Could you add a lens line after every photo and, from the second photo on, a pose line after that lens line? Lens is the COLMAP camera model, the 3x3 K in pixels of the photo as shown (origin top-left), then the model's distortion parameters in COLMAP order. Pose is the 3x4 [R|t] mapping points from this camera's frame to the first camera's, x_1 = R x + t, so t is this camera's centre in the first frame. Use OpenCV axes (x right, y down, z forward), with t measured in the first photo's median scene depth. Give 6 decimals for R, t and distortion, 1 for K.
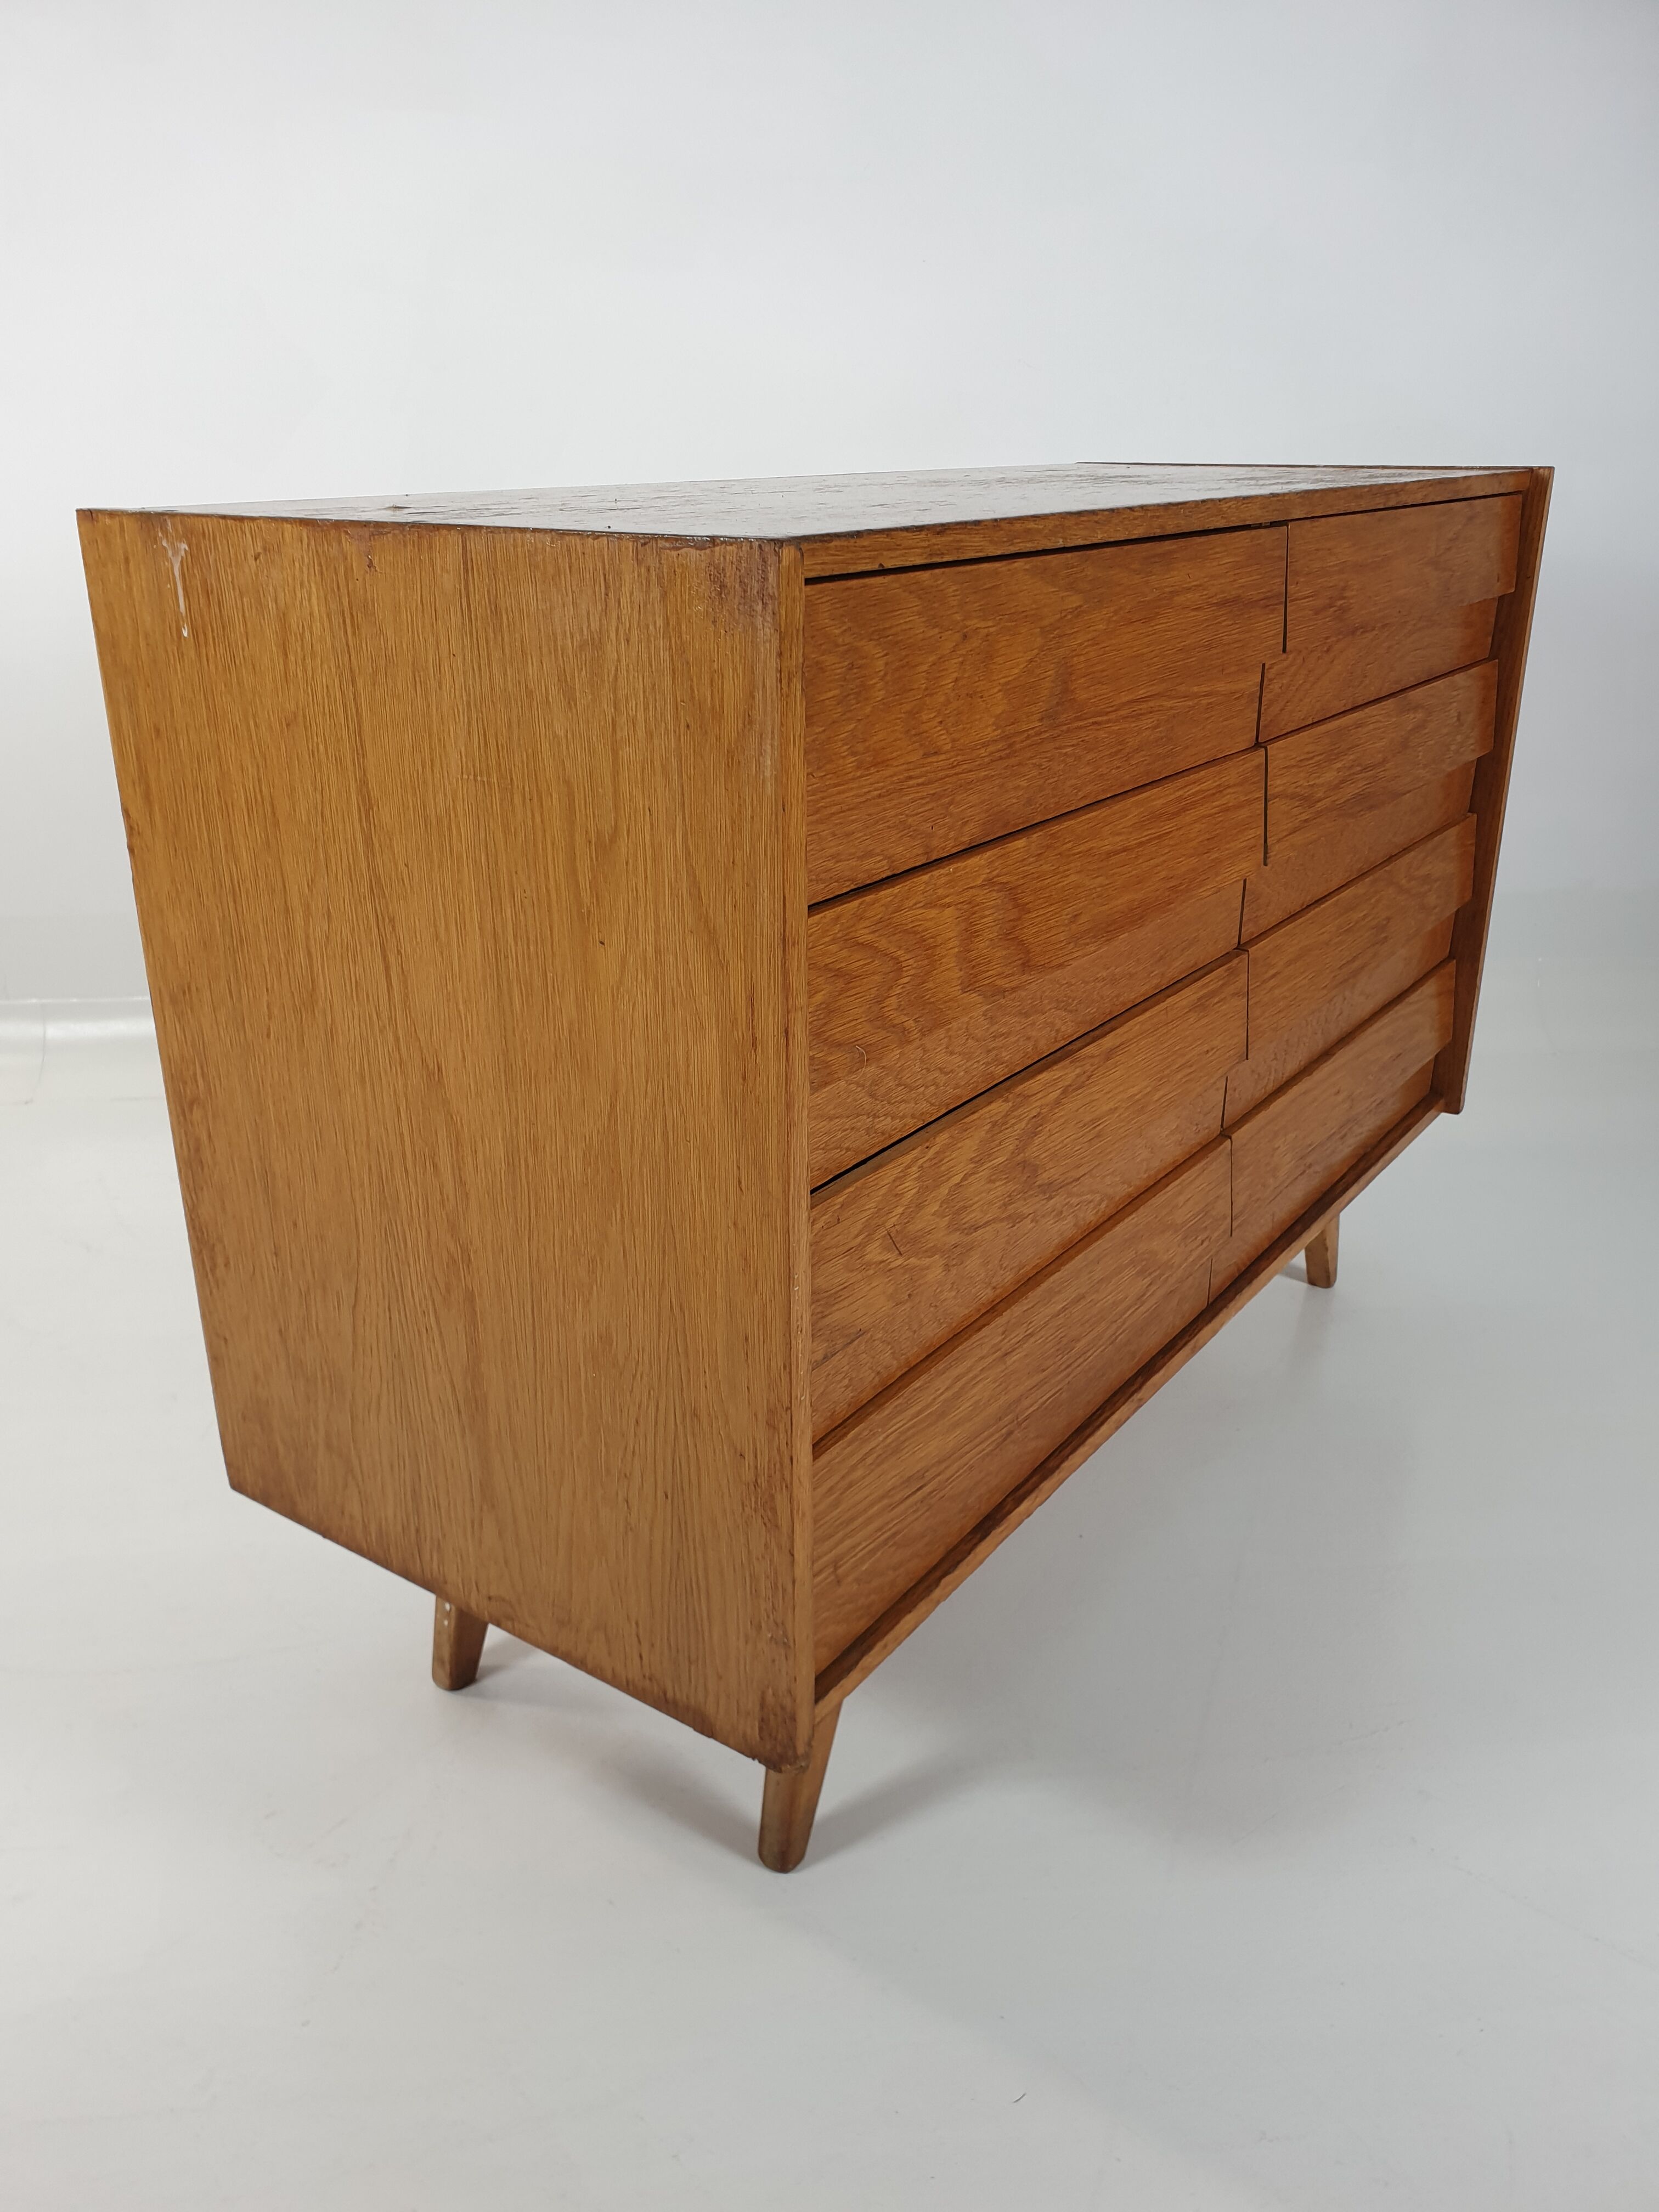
lens RADIAL K [[1731.0, 0, 849.9], [0, 1731.0, 1121.3], [0, 0, 1]] dist [0.061389, -0.084579]
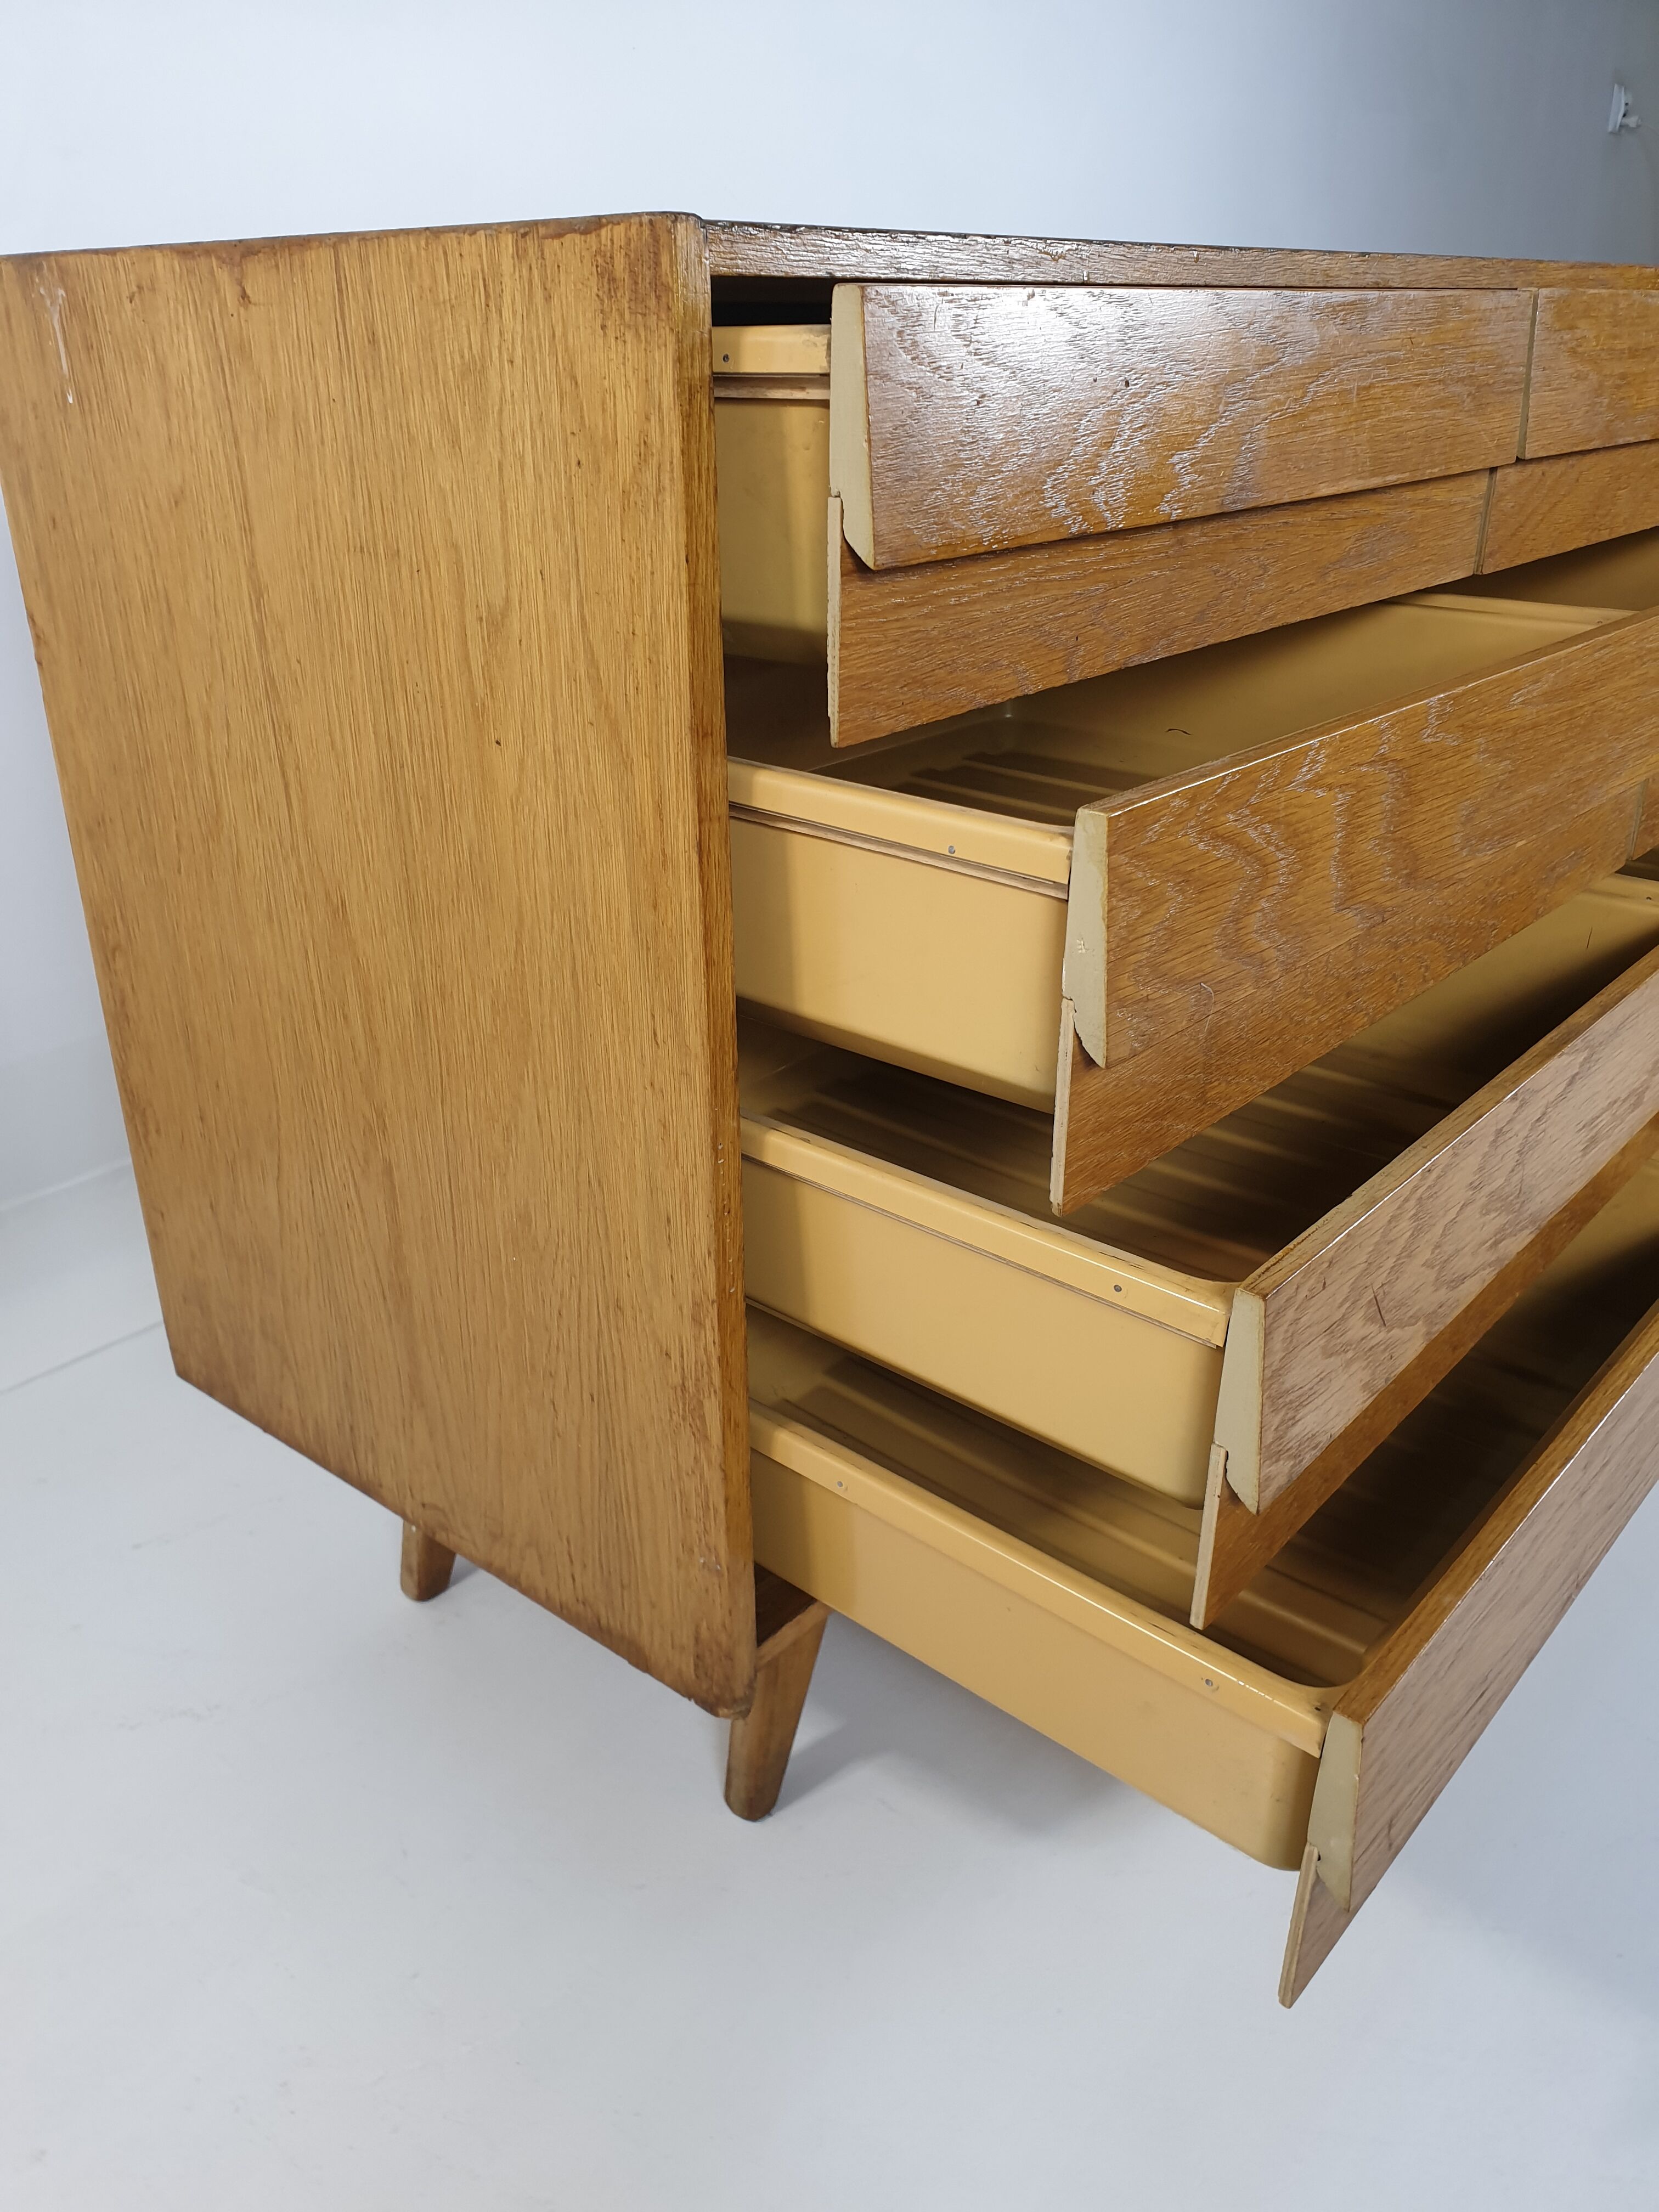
lens RADIAL K [[1731.0, 0, 830.9], [0, 1731.0, 1125.6], [0, 0, 1]] dist [0.061389, -0.084579]
pose [[0.995998, 0.028485, -0.084711, 0.085000], [-0.024922, 0.998772, 0.042820, 0.037613], [0.085827, -0.040537, 0.995485, 0.144777]]
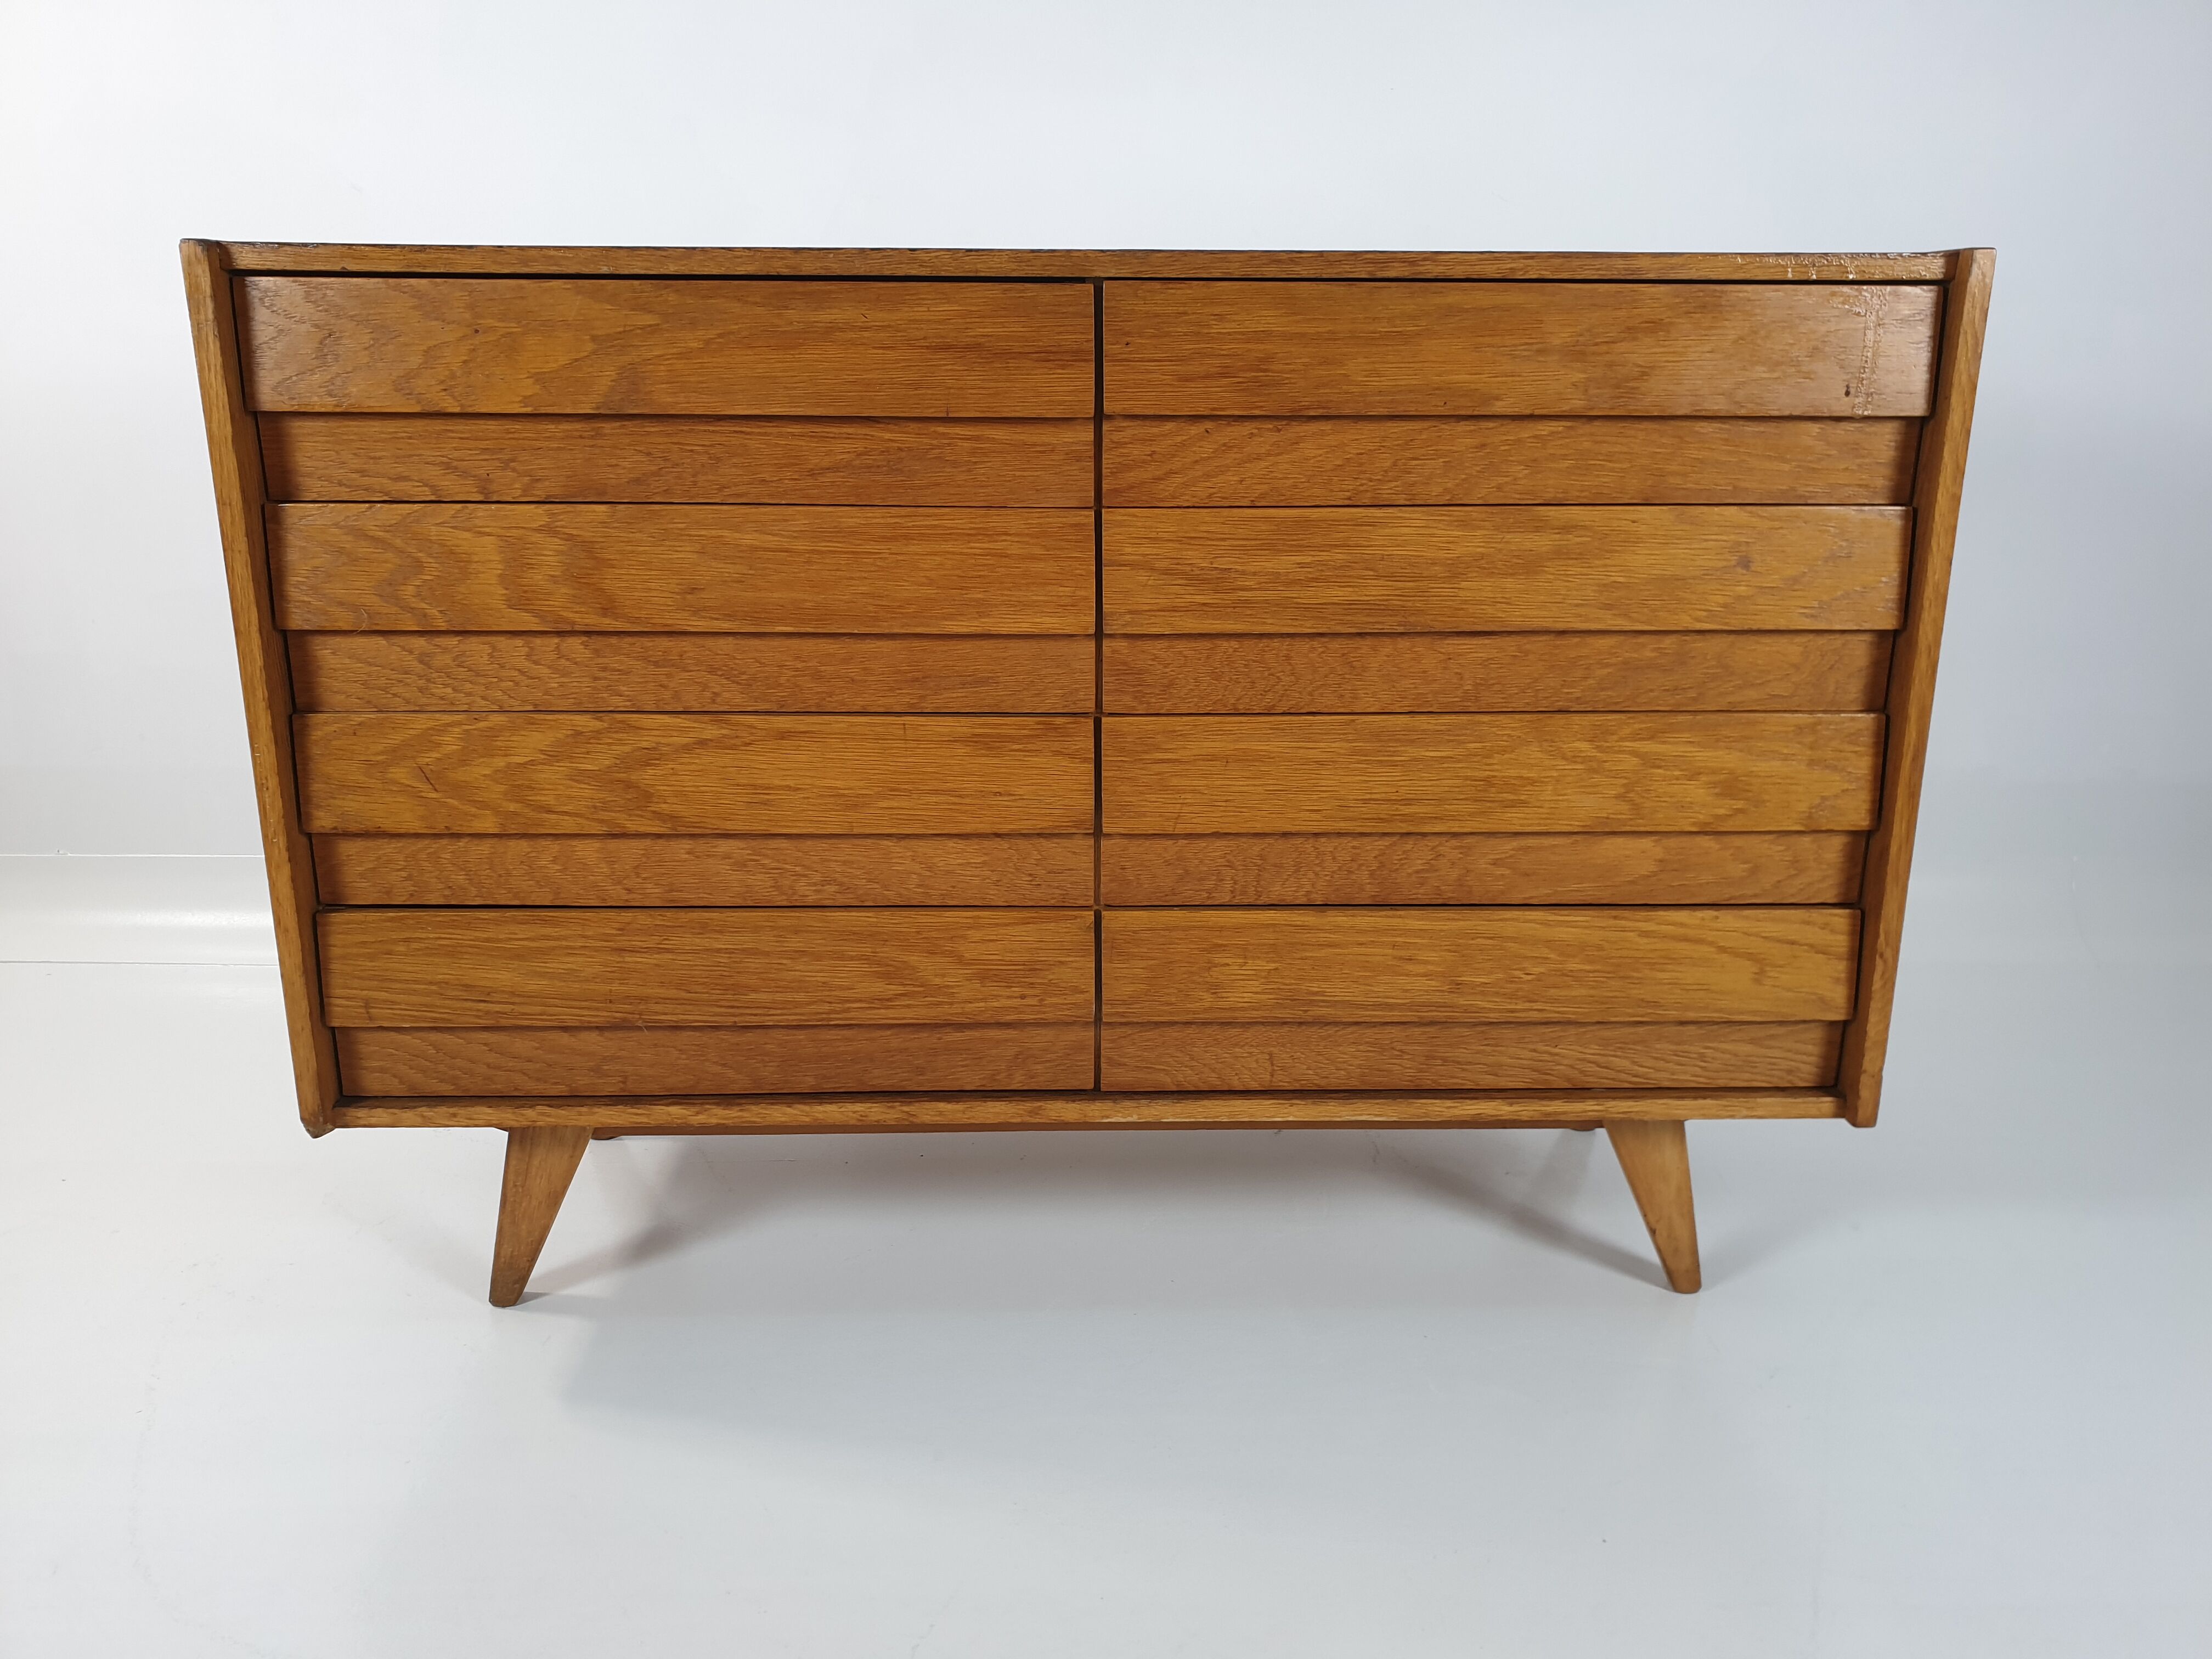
lens RADIAL K [[1731.0, 0, 1117.4], [0, 1731.0, 822.9], [0, 0, 1]] dist [0.061389, -0.084579]
pose [[0.589040, 0.224881, -0.776184, 1.397419], [-0.306304, 0.950959, 0.043067, -0.118720], [0.747804, 0.212380, 0.629035, 0.564084]]
